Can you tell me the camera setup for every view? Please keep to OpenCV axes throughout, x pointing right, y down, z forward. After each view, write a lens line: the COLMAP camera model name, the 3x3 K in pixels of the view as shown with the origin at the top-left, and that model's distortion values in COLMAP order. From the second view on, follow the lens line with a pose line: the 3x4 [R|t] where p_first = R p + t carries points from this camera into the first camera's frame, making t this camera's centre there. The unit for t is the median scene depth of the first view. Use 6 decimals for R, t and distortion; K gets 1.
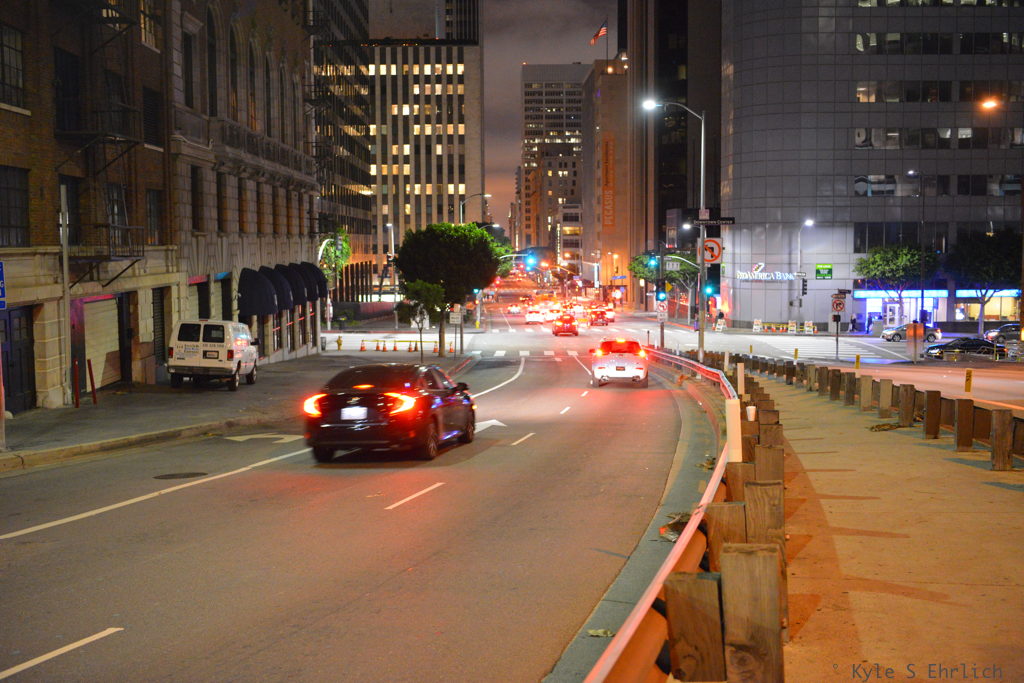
lens RADIAL K [[1160.7, 0, 503.6], [0, 1160.7, 335.4], [0, 0, 1]] dist [-0.035554, 0.033240]
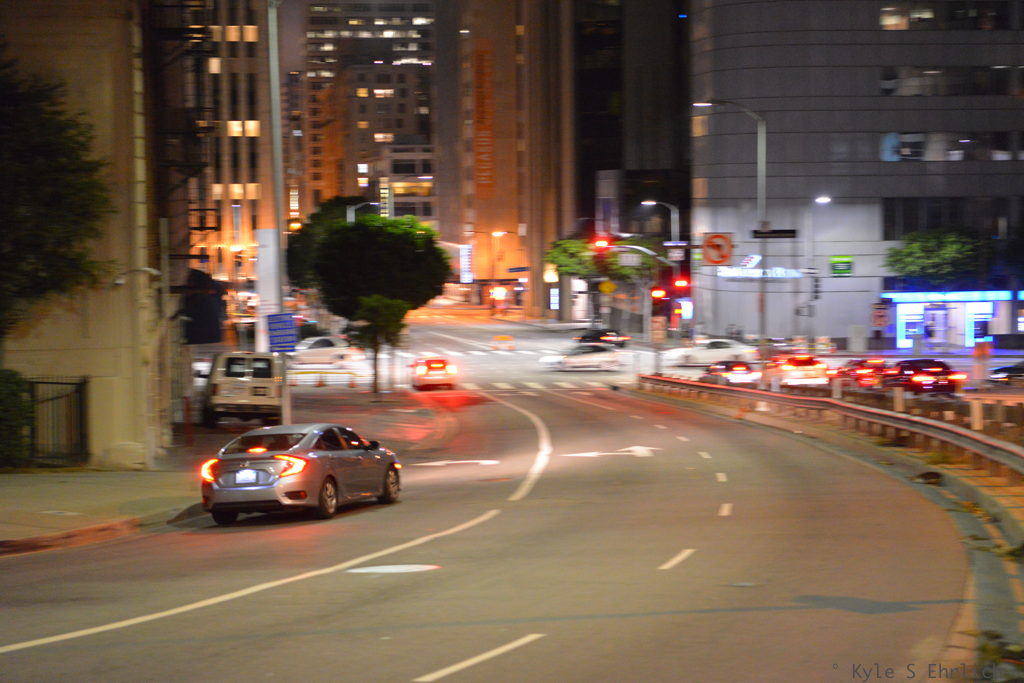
lens RADIAL K [[1998.3, 0, 497.7], [0, 1998.3, 328.6], [0, 0, 1]] dist [-0.024033, 0.282982]
pose [[0.992191, -0.011587, 0.124187, -0.089124], [0.013344, 0.999822, -0.013328, -0.003157], [-0.124010, 0.014881, 0.992169, -0.200374]]
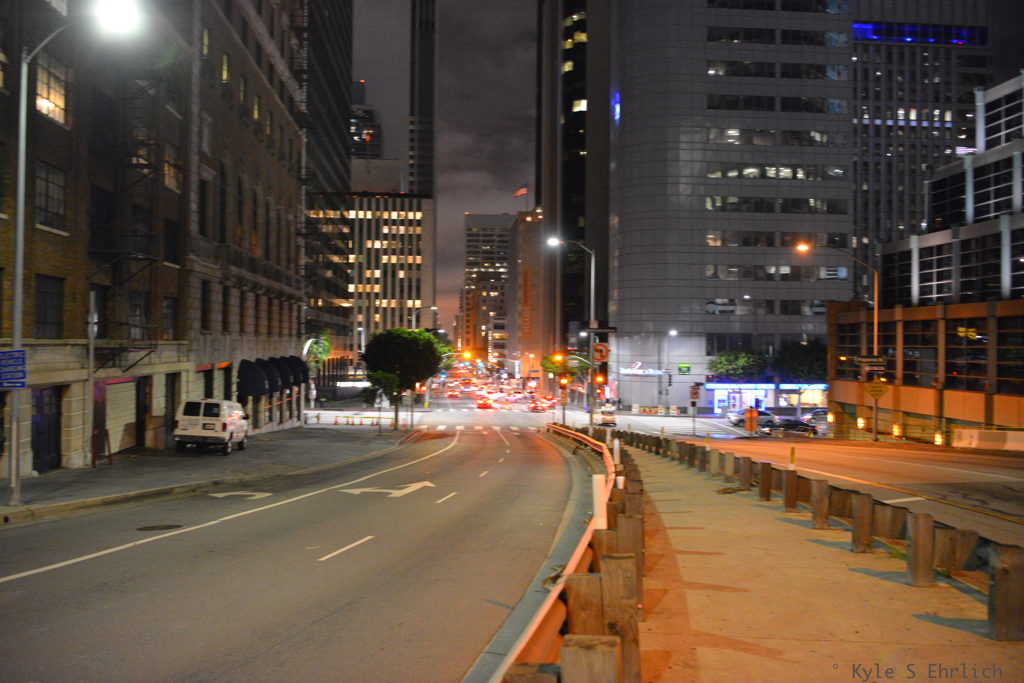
lens RADIAL K [[863.9, 0, 504.6], [0, 863.9, 336.4], [0, 0, 1]] dist [-0.029812, 0.013209]
pose [[0.997856, 0.017402, 0.063092, 0.003561], [-0.011699, 0.995903, -0.089666, -0.000361], [-0.064394, 0.088736, 0.993972, 0.010039]]
